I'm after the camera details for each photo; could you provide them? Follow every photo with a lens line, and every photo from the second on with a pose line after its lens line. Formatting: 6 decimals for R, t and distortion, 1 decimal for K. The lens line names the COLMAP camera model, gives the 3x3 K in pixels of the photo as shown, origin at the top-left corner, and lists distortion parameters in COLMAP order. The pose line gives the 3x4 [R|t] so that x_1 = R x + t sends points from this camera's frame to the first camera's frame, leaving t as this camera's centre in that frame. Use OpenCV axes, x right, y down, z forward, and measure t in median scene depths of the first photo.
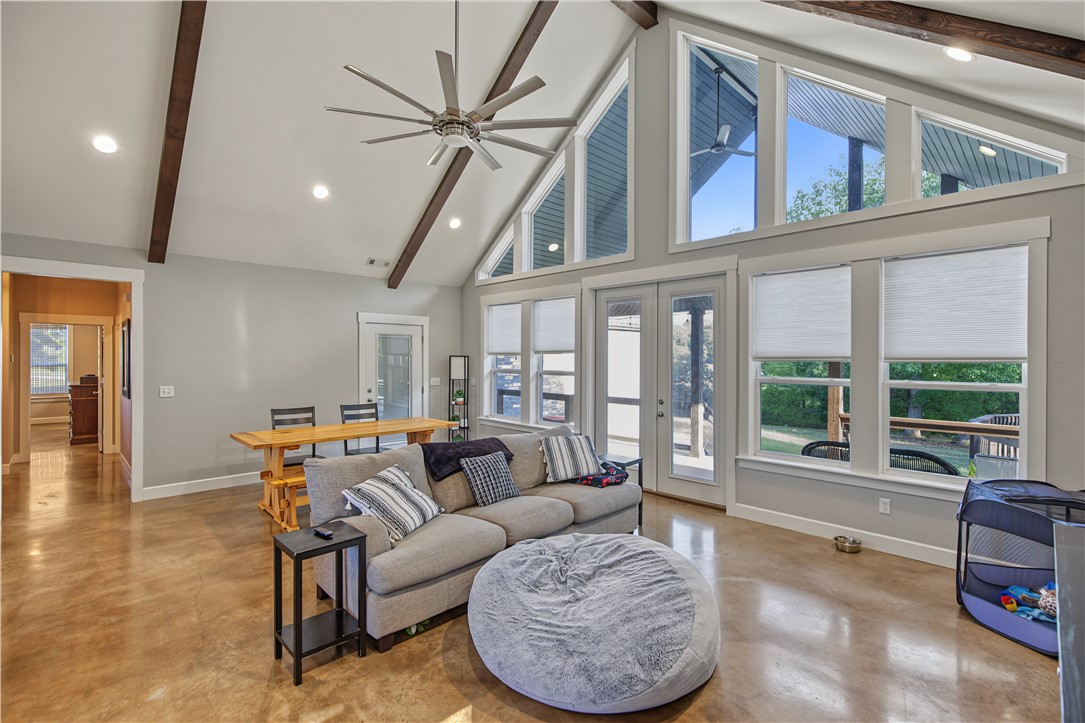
lens RADIAL K [[490.0, 0, 542.5], [0, 490.0, 361.5], [0, 0, 1]] dist [0.000235, 0.000149]
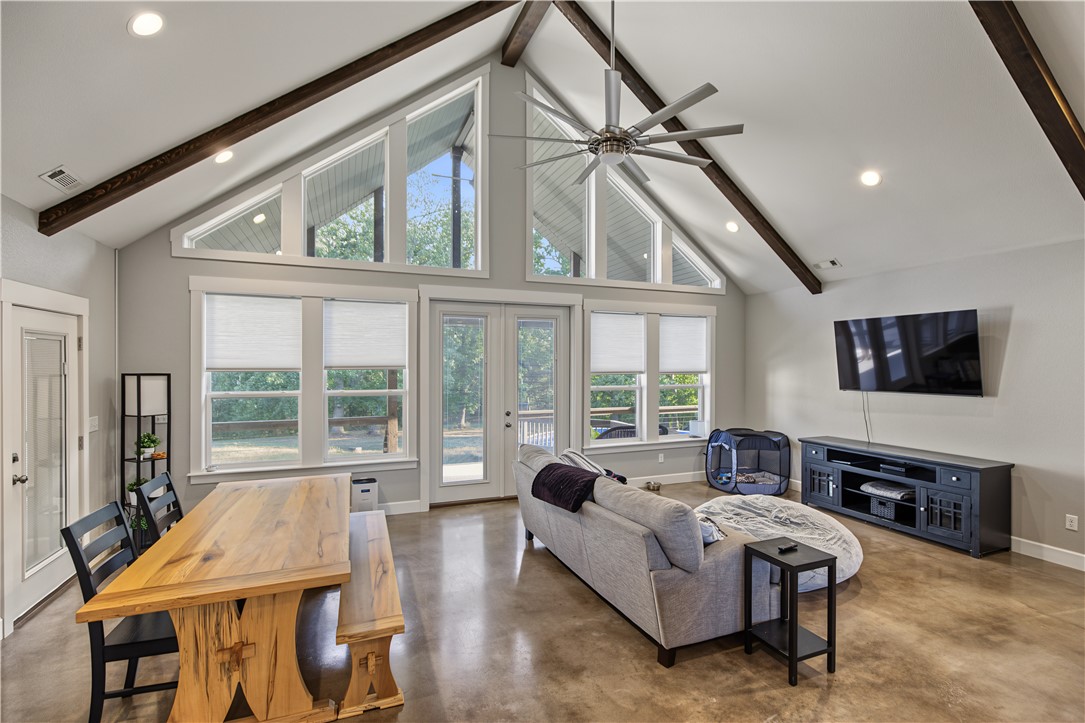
lens RADIAL K [[507.4, 0, 562.3], [0, 507.4, 362.3], [0, 0, 1]] dist [0.001563, -0.000073]
pose [[0.351232, 0.002970, 0.936284, -0.690350], [0.011413, 0.999907, -0.007453, -0.019951], [-0.936219, 0.013304, 0.351166, 0.441512]]
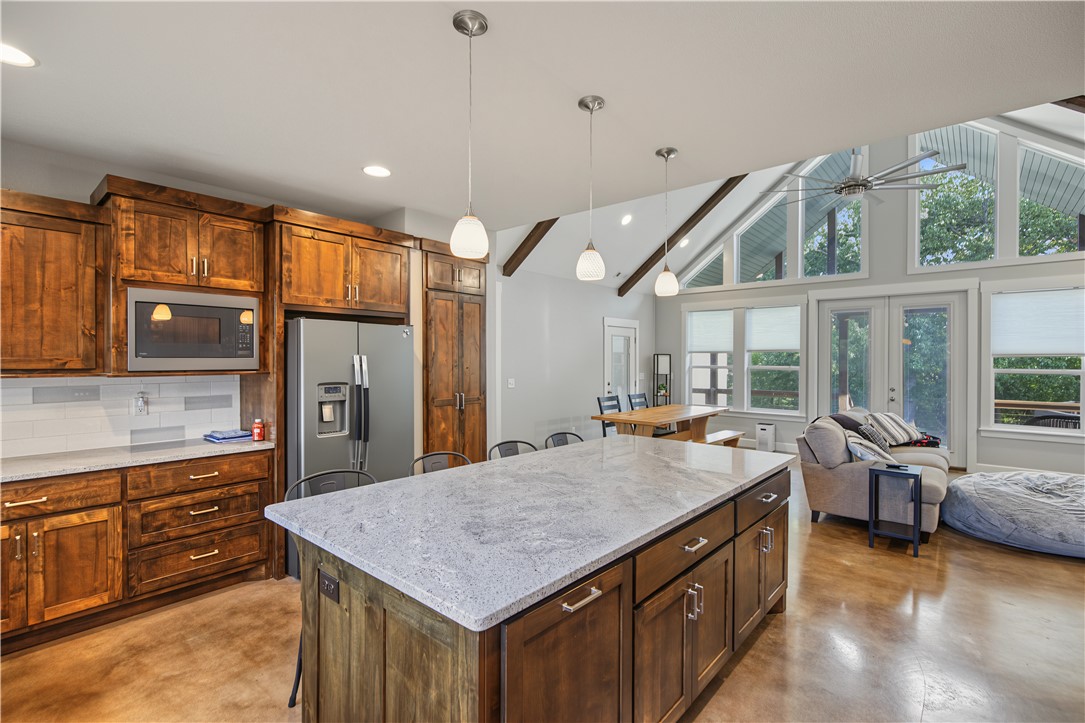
lens RADIAL K [[496.4, 0, 547.0], [0, 496.4, 358.8], [0, 0, 1]] dist [-0.000275, 0.000584]
pose [[0.995650, 0.002063, 0.093152, -0.695565], [-0.001015, 0.999936, -0.011300, 0.015692], [-0.093169, 0.011156, 0.995588, -0.183610]]
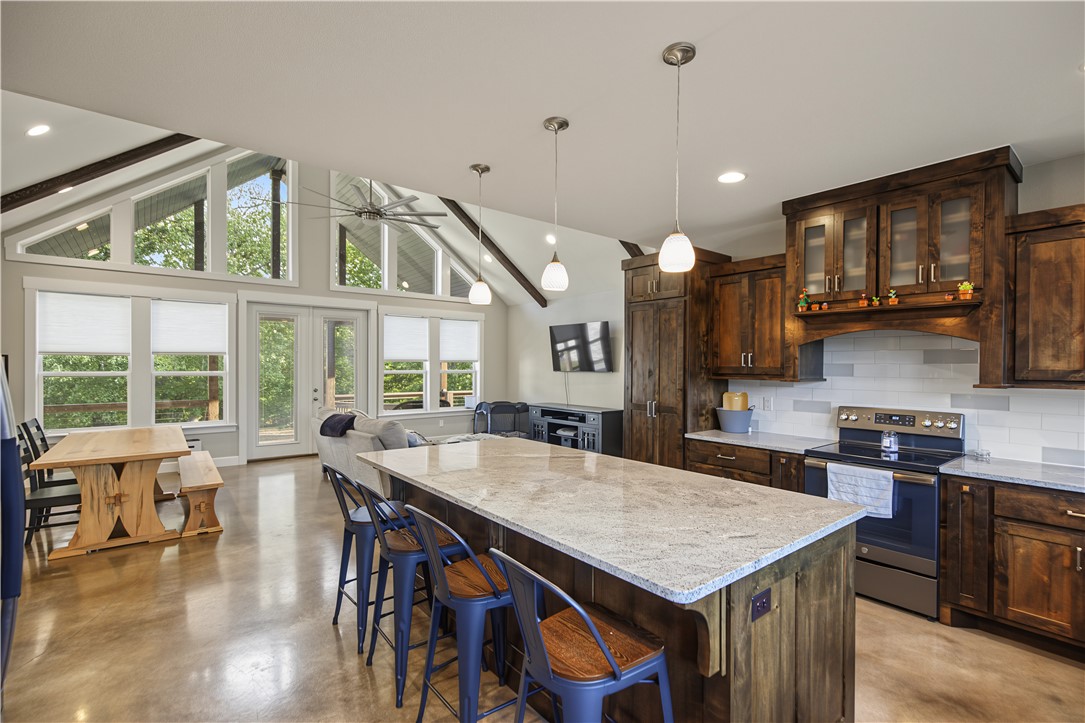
lens RADIAL K [[499.0, 0, 558.2], [0, 499.0, 366.8], [0, 0, 1]] dist [0.005216, 0.000500]
pose [[0.075911, -0.005393, 0.997100, -1.038540], [0.008744, 0.999951, 0.004743, 0.011148], [-0.997076, 0.008358, 0.075954, 0.165521]]
